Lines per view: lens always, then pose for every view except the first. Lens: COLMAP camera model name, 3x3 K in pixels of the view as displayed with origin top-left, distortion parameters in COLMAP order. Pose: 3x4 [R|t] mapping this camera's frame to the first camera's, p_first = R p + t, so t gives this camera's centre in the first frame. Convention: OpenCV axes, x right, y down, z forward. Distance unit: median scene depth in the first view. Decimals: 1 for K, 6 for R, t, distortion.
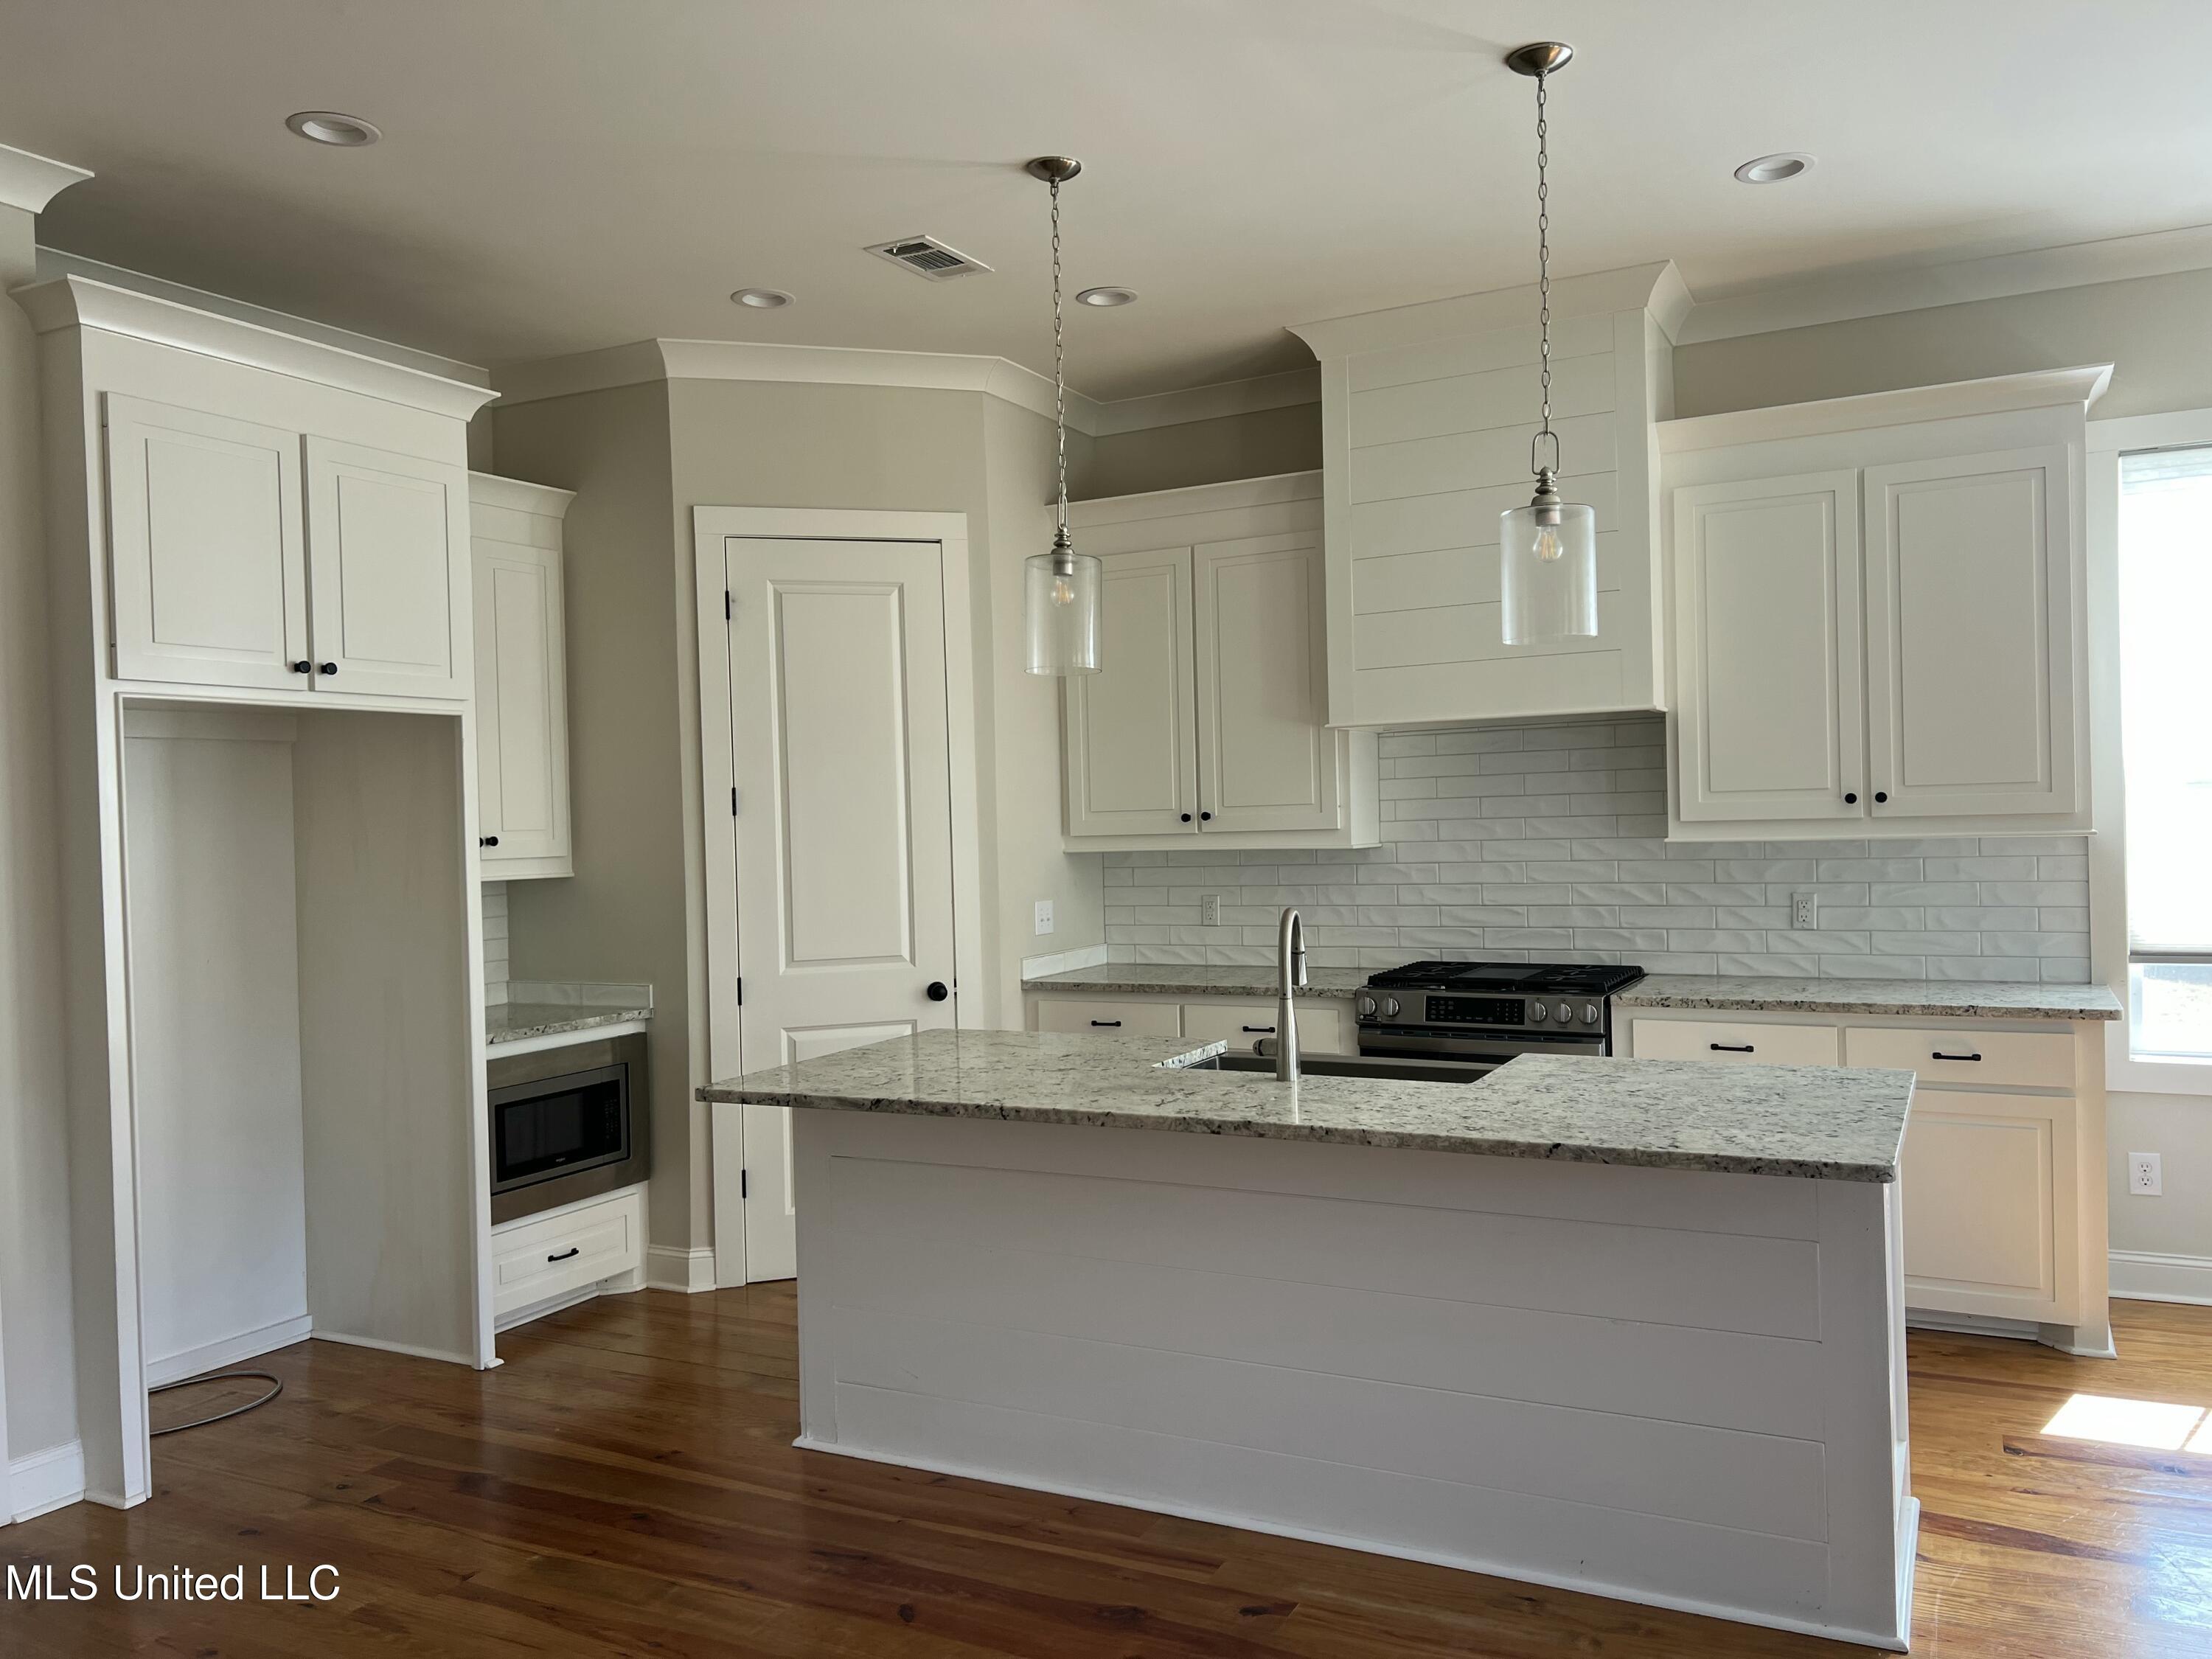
lens RADIAL K [[1648.2, 0, 1106.0], [0, 1648.2, 829.5], [0, 0, 1]] dist [0.120046, -0.250510]
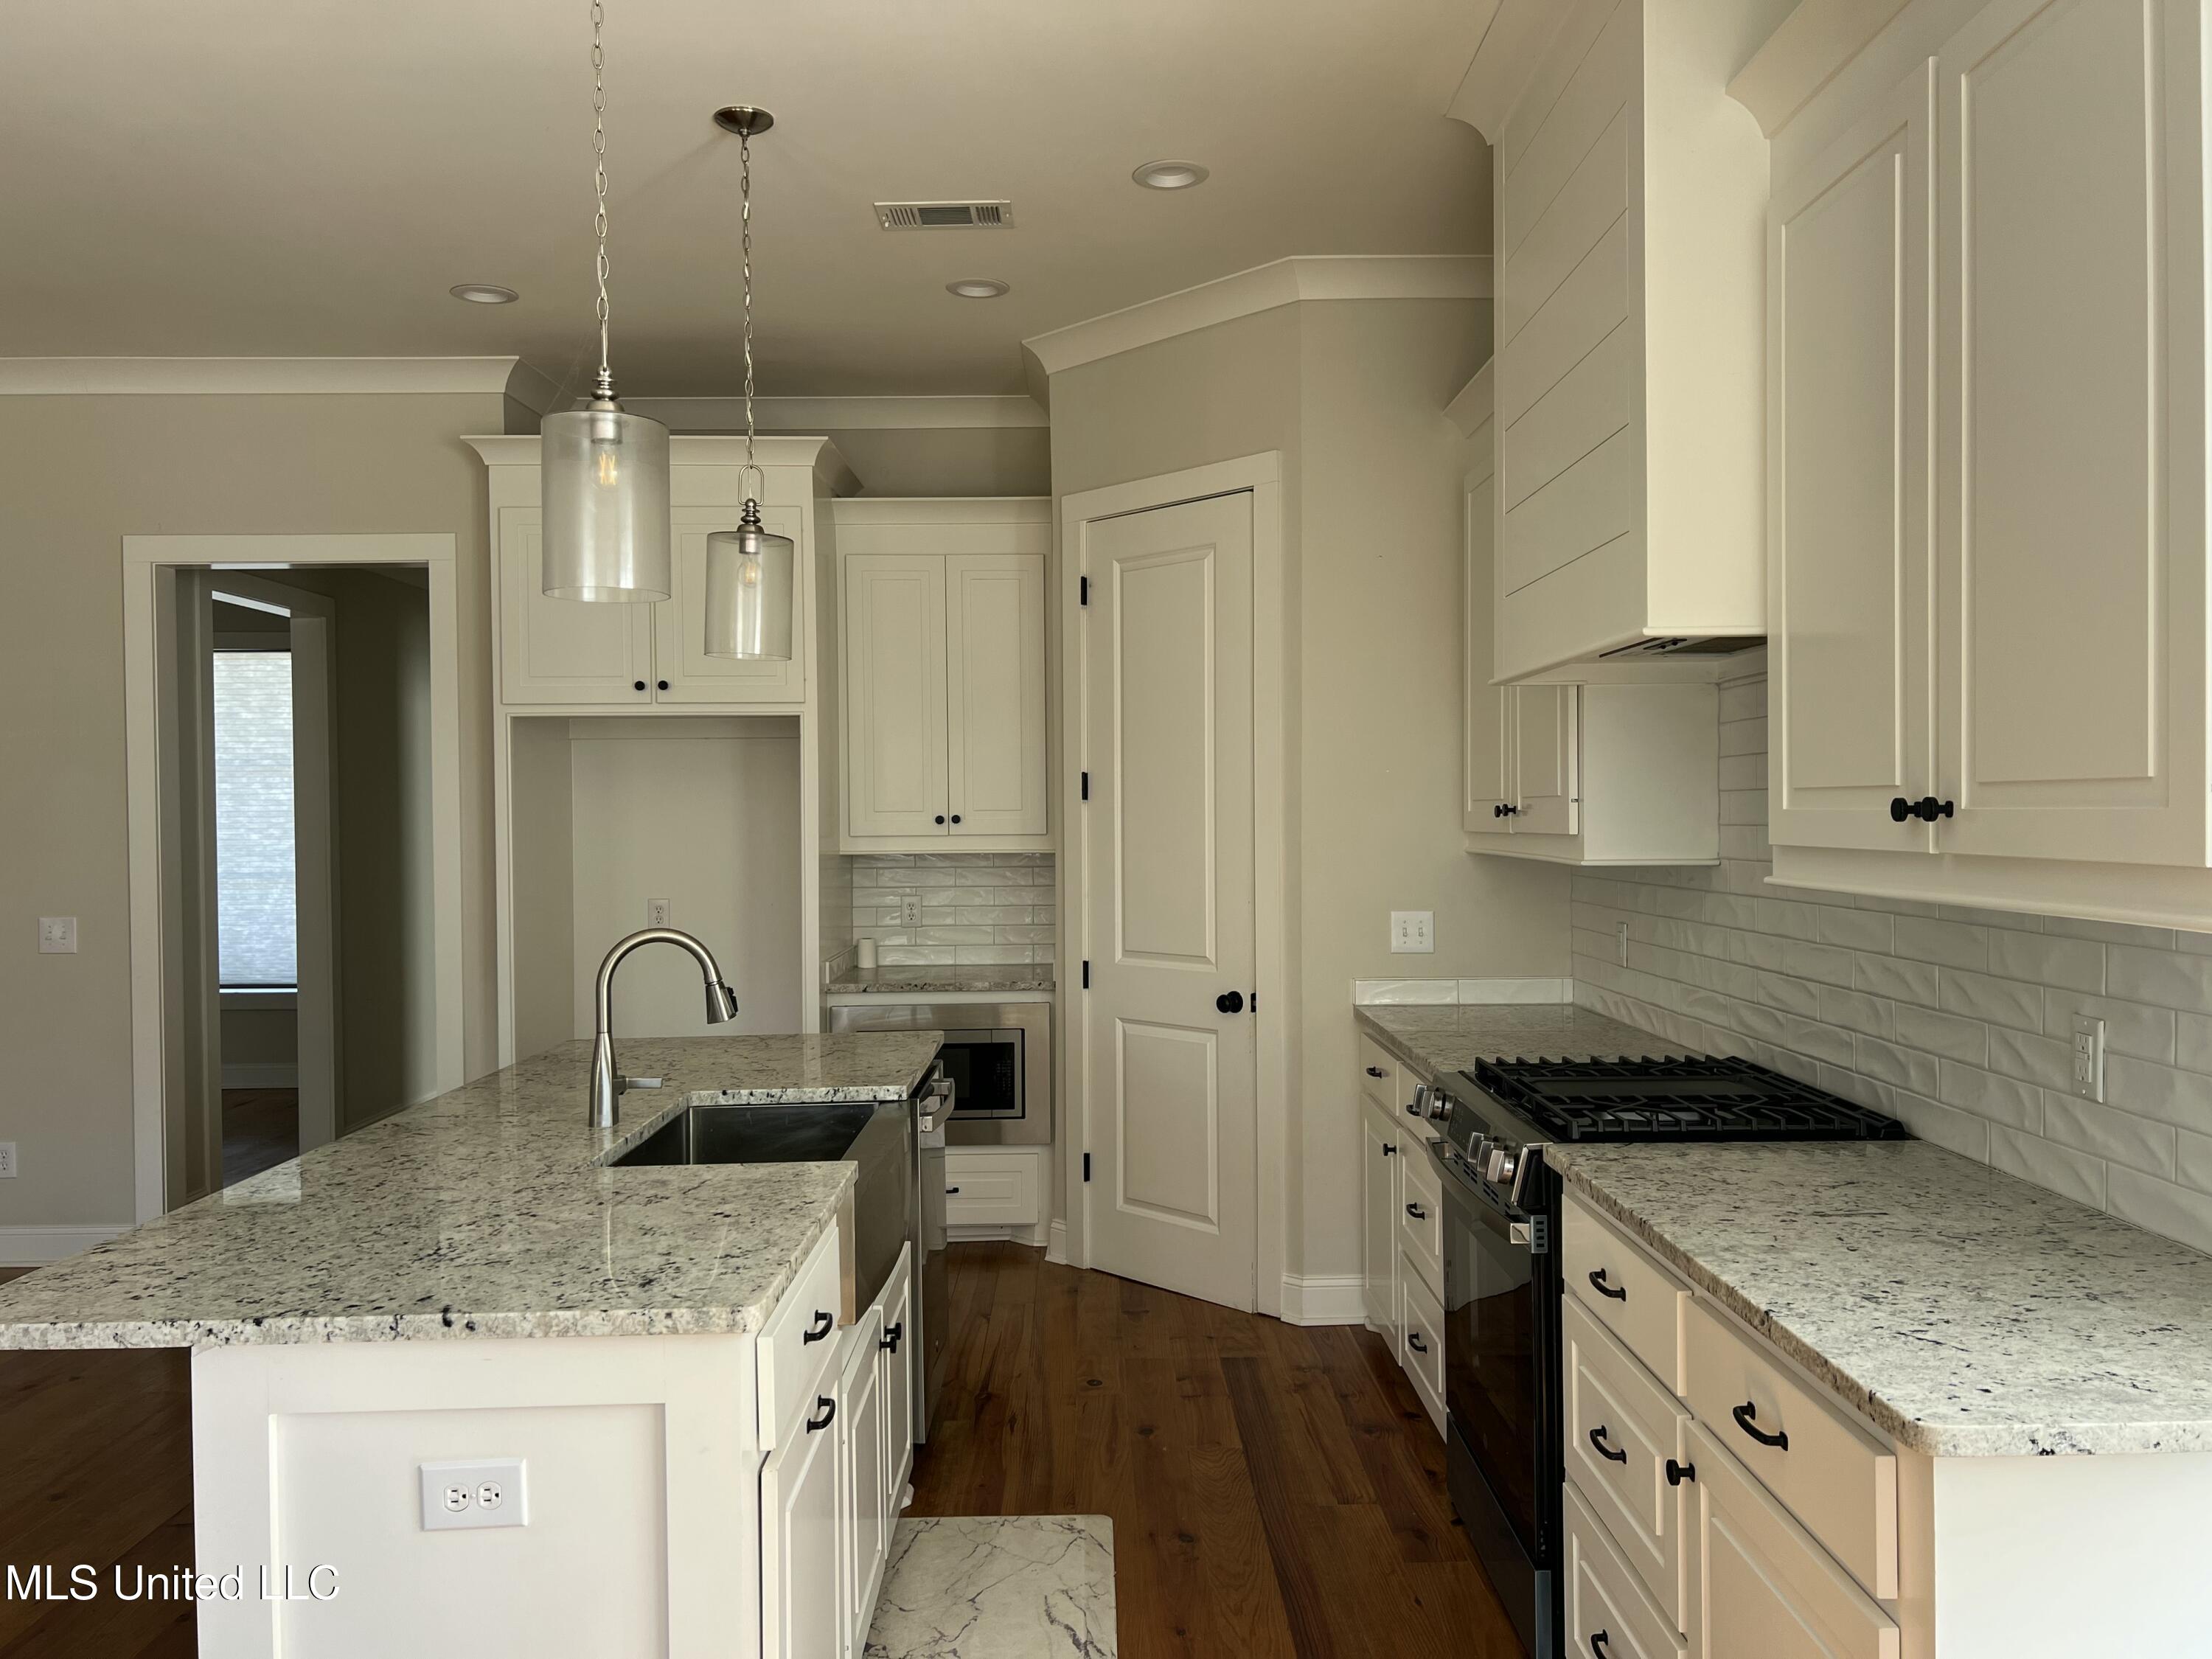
lens RADIAL K [[1648.2, 0, 1106.0], [0, 1648.2, 829.5], [0, 0, 1]] dist [0.120046, -0.250510]
pose [[0.482266, 0.034231, -0.875356, 0.664615], [-0.009933, 0.999386, 0.033609, -0.024485], [0.875968, -0.007514, 0.482310, 0.535965]]
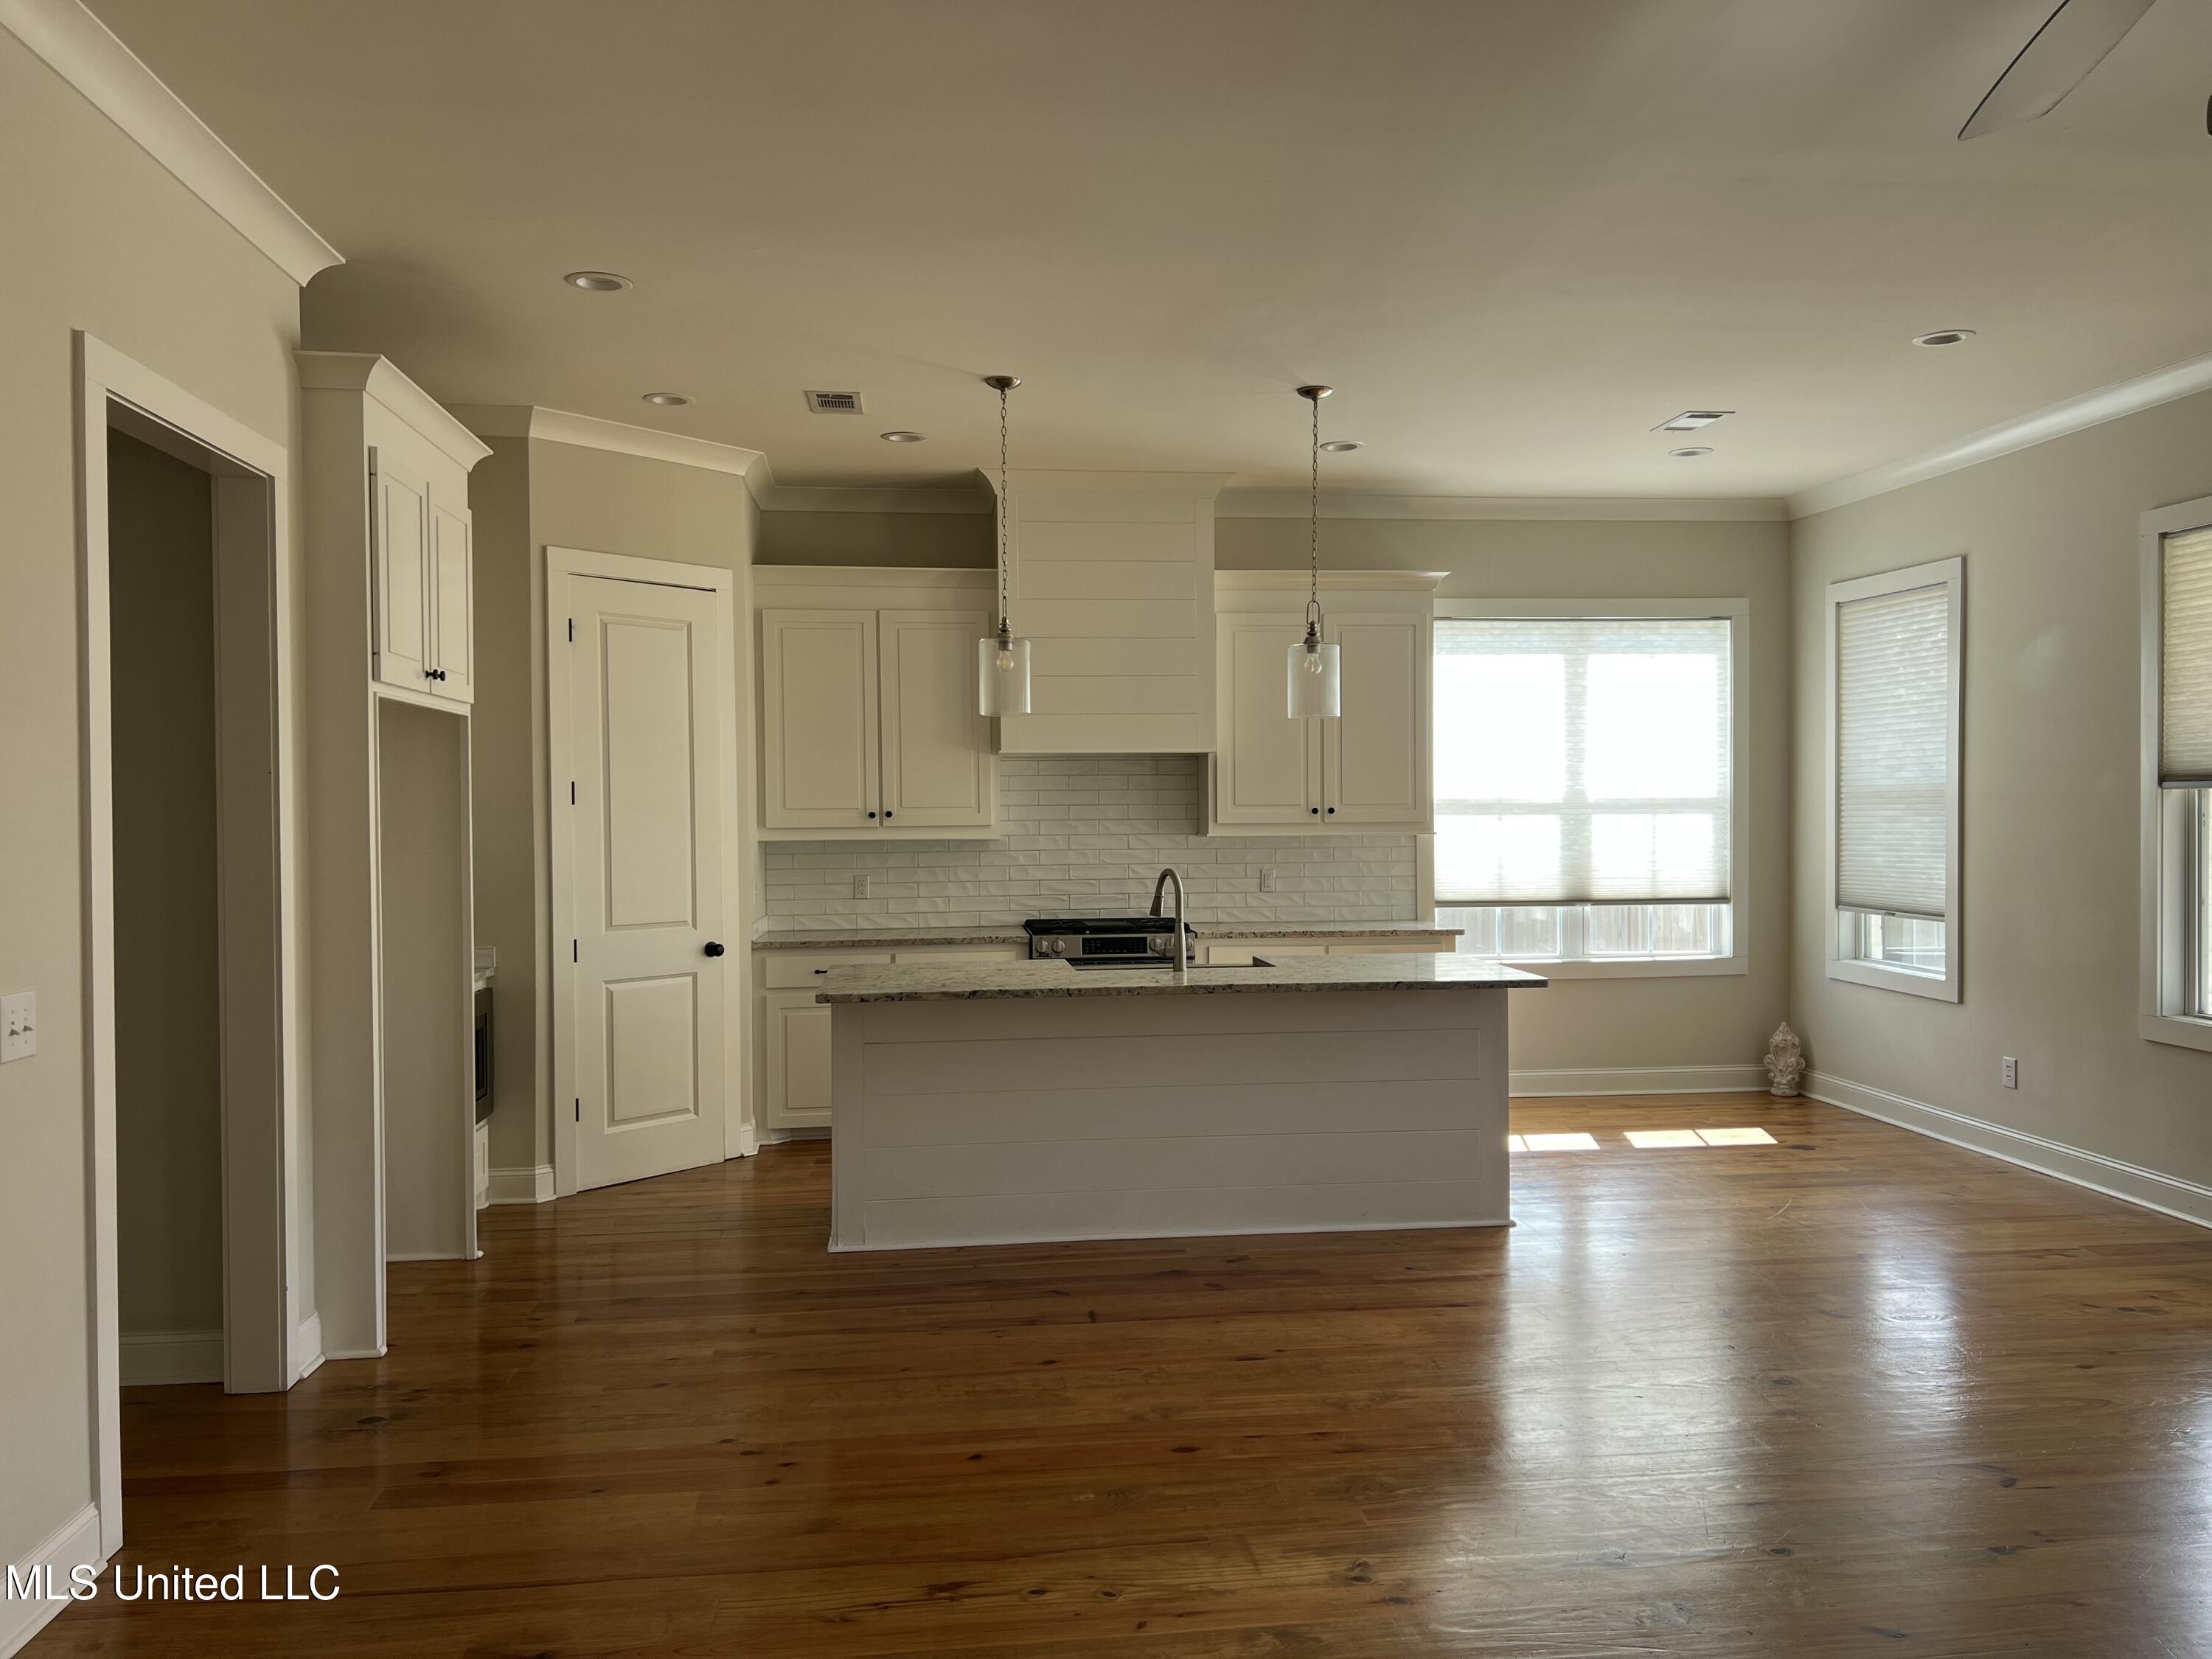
lens RADIAL K [[1648.2, 0, 1106.0], [0, 1648.2, 829.5], [0, 0, 1]] dist [0.120046, -0.250510]
pose [[0.825705, 0.015396, 0.563892, -0.592679], [-0.010822, 0.999876, -0.011454, 0.019022], [-0.563998, 0.003356, 0.825769, -0.220043]]
